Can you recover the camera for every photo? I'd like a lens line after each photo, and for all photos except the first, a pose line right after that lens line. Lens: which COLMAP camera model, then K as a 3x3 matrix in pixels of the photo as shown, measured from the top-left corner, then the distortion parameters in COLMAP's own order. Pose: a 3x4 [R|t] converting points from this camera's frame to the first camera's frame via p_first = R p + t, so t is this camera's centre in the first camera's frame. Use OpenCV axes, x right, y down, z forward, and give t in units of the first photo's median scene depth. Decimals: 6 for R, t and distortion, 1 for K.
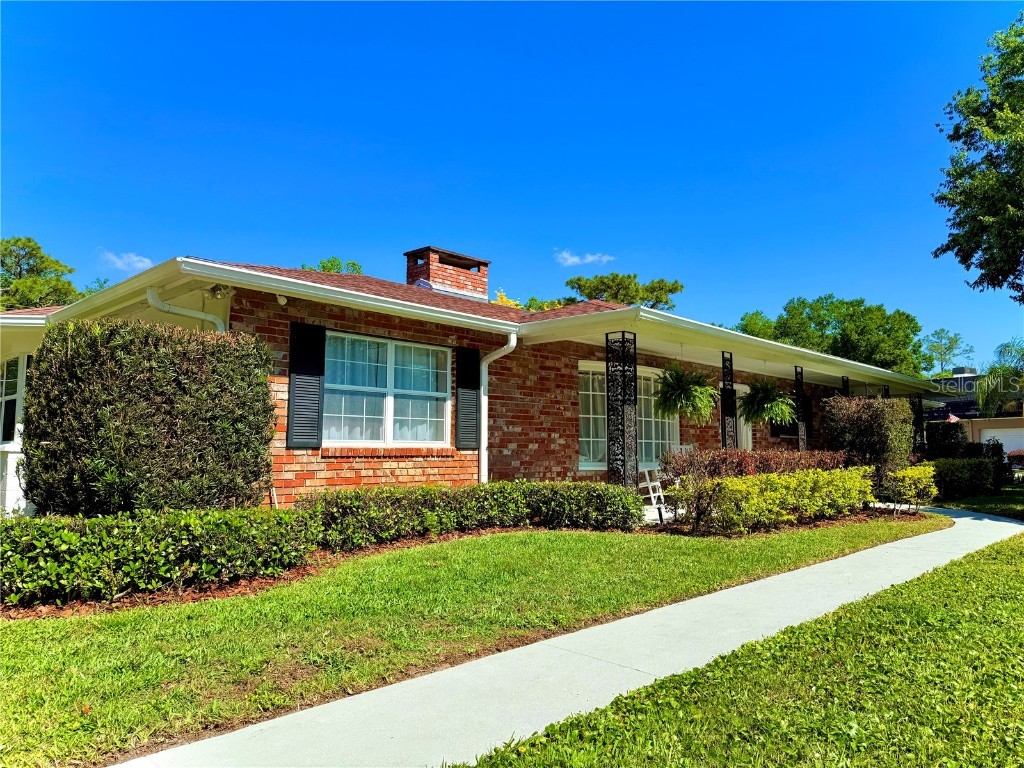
lens RADIAL K [[717.6, 0, 509.1], [0, 717.6, 389.2], [0, 0, 1]] dist [0.067267, -0.089367]
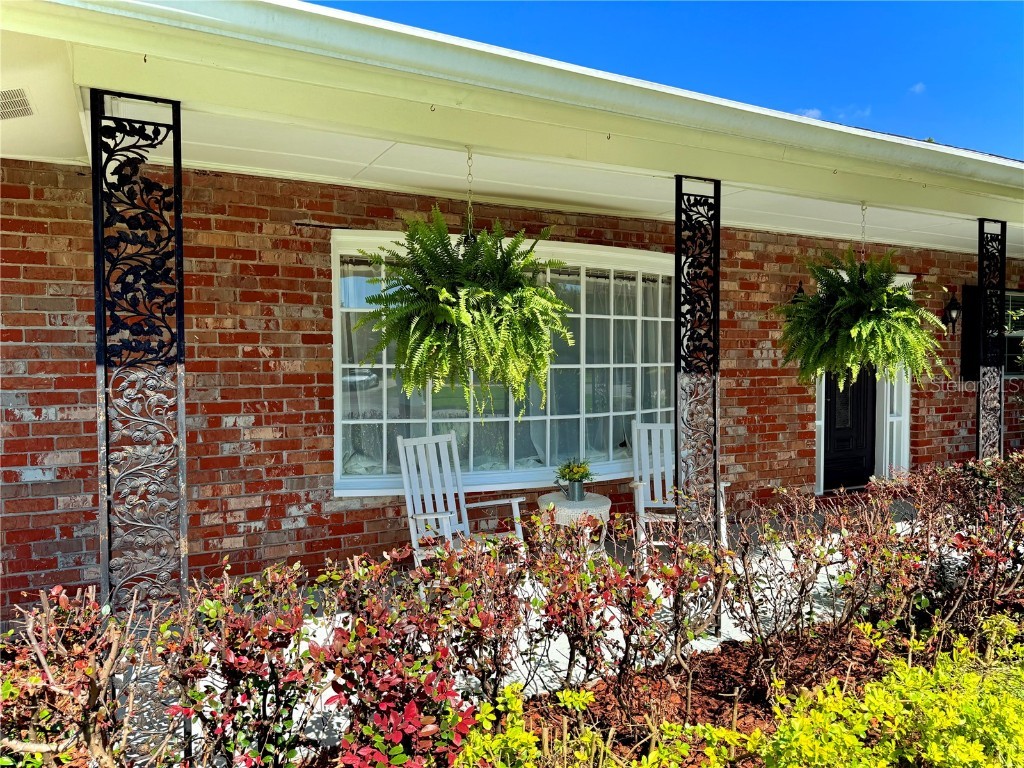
lens RADIAL K [[717.6, 0, 509.1], [0, 717.6, 389.2], [0, 0, 1]] dist [0.067267, -0.089367]
pose [[0.951231, 0.008468, -0.308363, 0.326211], [0.031847, 0.991586, 0.125472, 0.000737], [0.306831, -0.129173, 0.942958, 0.652676]]
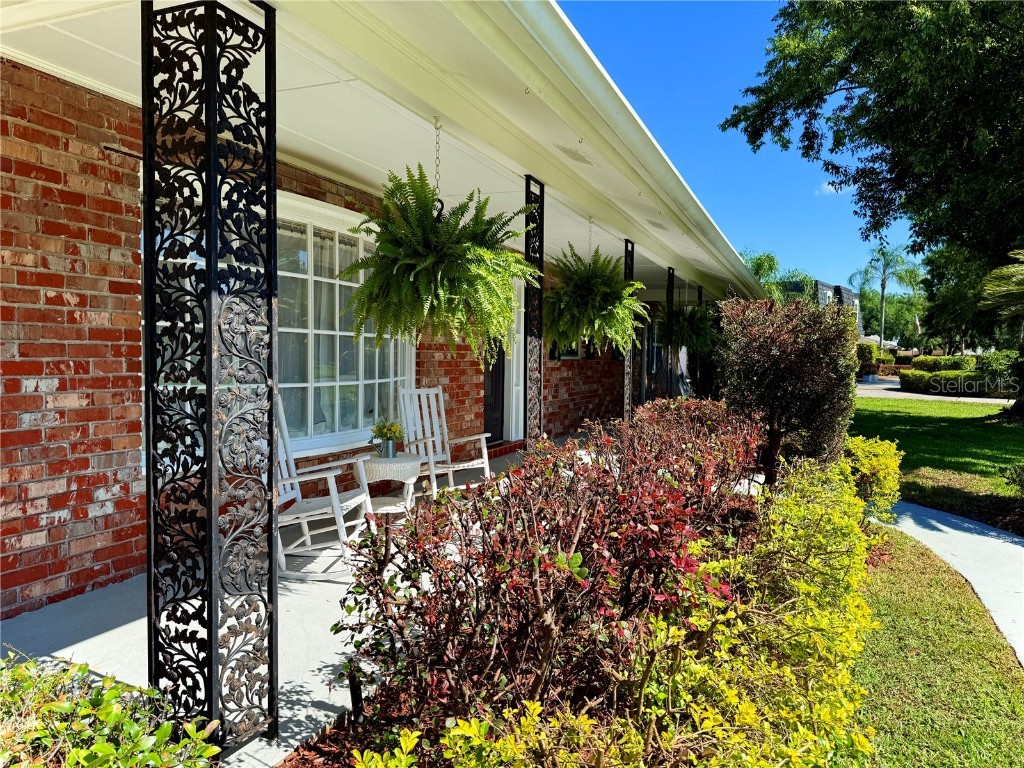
lens RADIAL K [[717.6, 0, 509.1], [0, 717.6, 389.2], [0, 0, 1]] dist [0.067267, -0.089367]
pose [[0.929644, -0.005741, 0.368415, 0.135534], [-0.046081, 0.990217, 0.131710, 0.014184], [-0.365566, -0.139421, 0.920284, 0.615341]]
